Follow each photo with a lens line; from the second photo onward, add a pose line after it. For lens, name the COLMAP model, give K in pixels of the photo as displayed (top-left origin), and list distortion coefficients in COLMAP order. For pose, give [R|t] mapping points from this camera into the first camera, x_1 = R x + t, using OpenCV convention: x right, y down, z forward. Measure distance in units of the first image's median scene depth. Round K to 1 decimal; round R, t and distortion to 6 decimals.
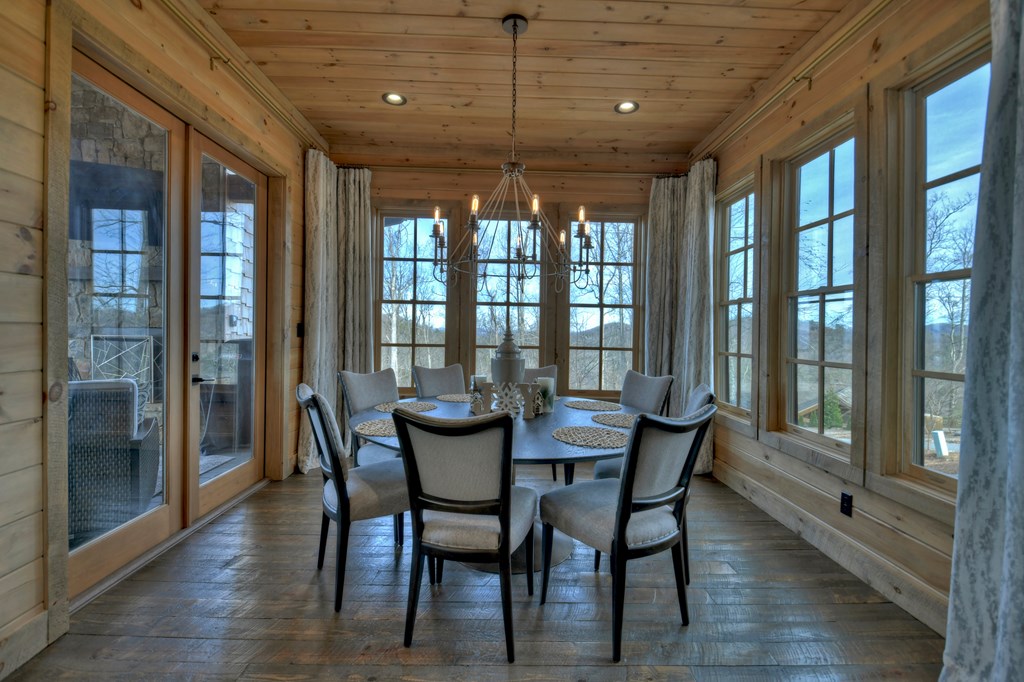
lens RADIAL K [[457.7, 0, 497.5], [0, 457.7, 330.2], [0, 0, 1]] dist [0.003629, 0.000250]
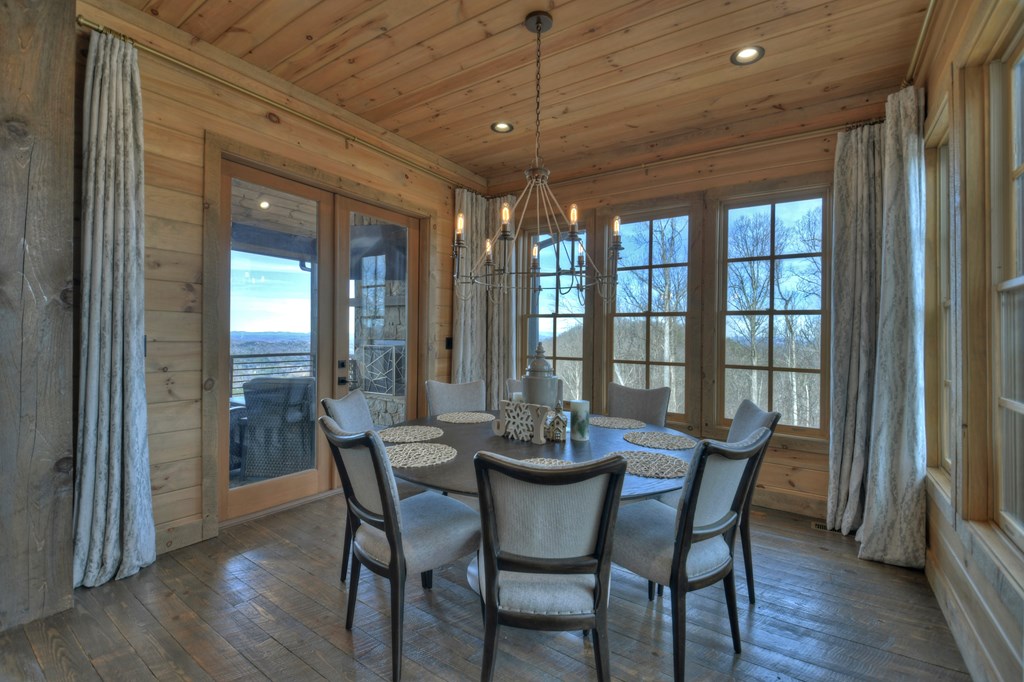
lens RADIAL K [[443.7, 0, 502.9], [0, 443.7, 334.3], [0, 0, 1]] dist [-0.009043, -0.007050]
pose [[0.811314, -0.006783, -0.584571, 0.354828], [-0.000448, 0.999925, -0.012225, -0.009659], [0.584610, 0.010180, 0.811251, 0.161547]]
